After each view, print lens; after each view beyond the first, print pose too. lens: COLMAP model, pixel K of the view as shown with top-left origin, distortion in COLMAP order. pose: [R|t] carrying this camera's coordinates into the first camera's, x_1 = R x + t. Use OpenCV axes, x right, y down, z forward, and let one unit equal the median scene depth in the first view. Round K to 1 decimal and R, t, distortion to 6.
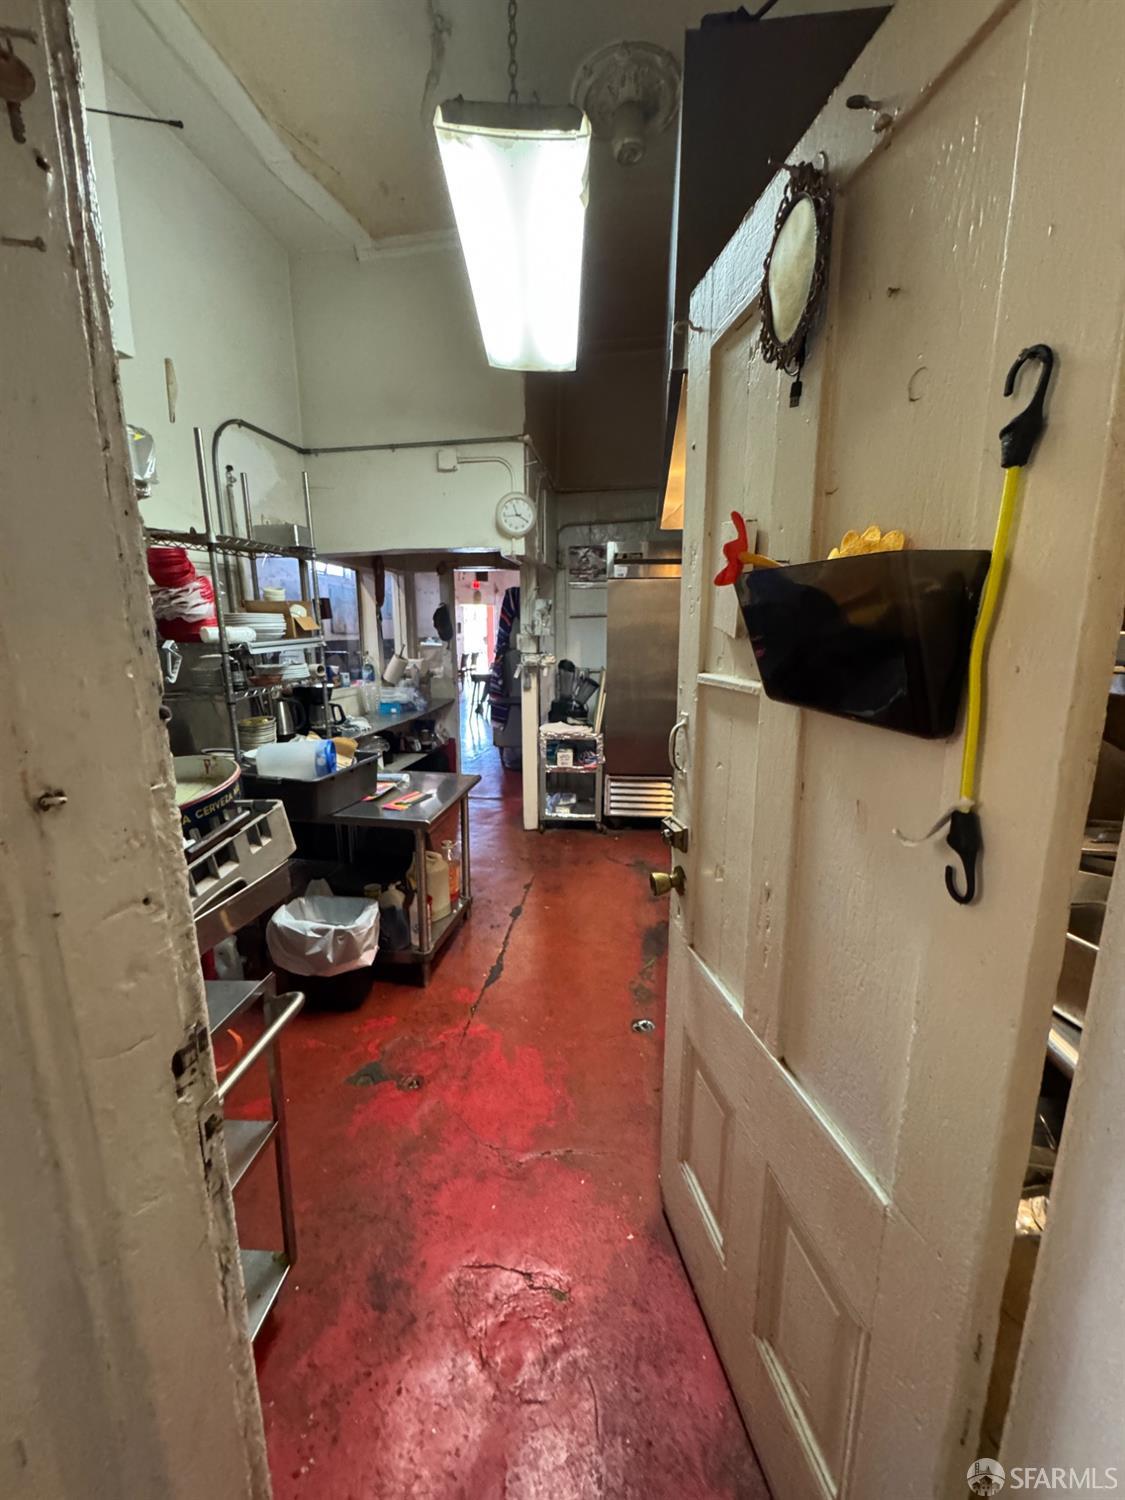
lens RADIAL K [[594.4, 0, 563.8], [0, 594.4, 751.8], [0, 0, 1]] dist [-0.003719, 0.000204]
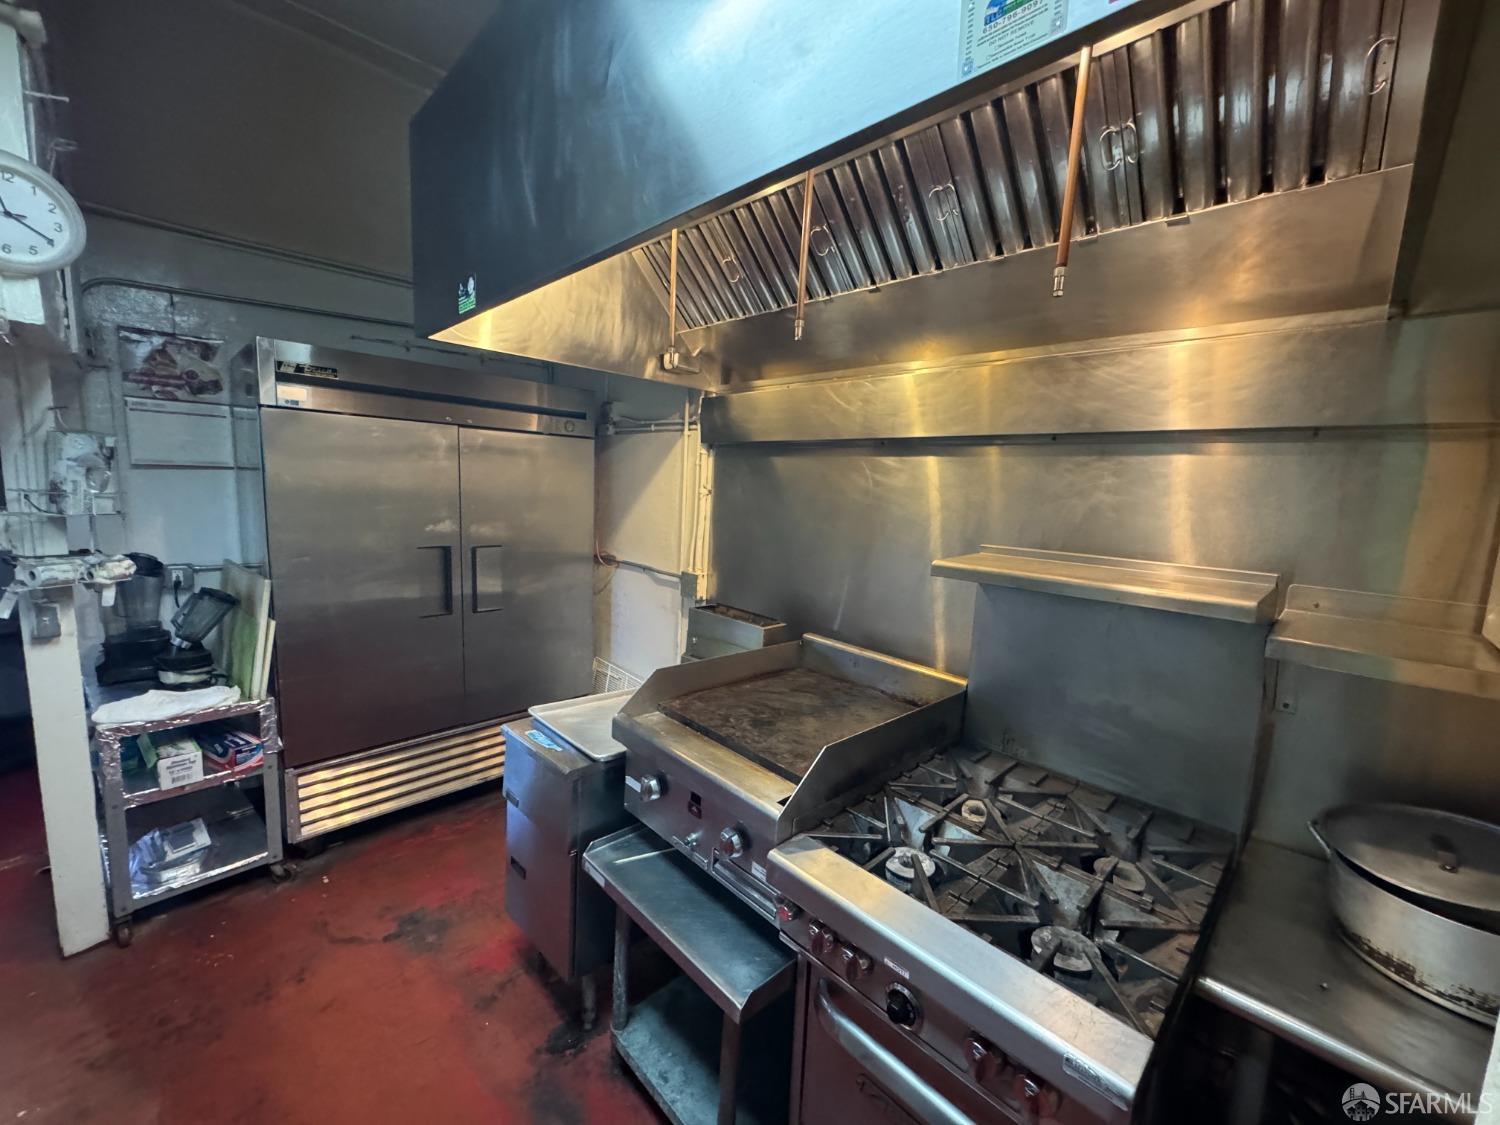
lens RADIAL K [[599.0, 0, 750.0], [0, 599.0, 562.5], [0, 0, 1]] dist [-0.002140, -0.000558]
pose [[0.617267, -0.076354, 0.783040, -0.077847], [0.116536, 0.993174, 0.004980, -0.099914], [-0.778075, 0.088178, 0.621952, 0.327810]]
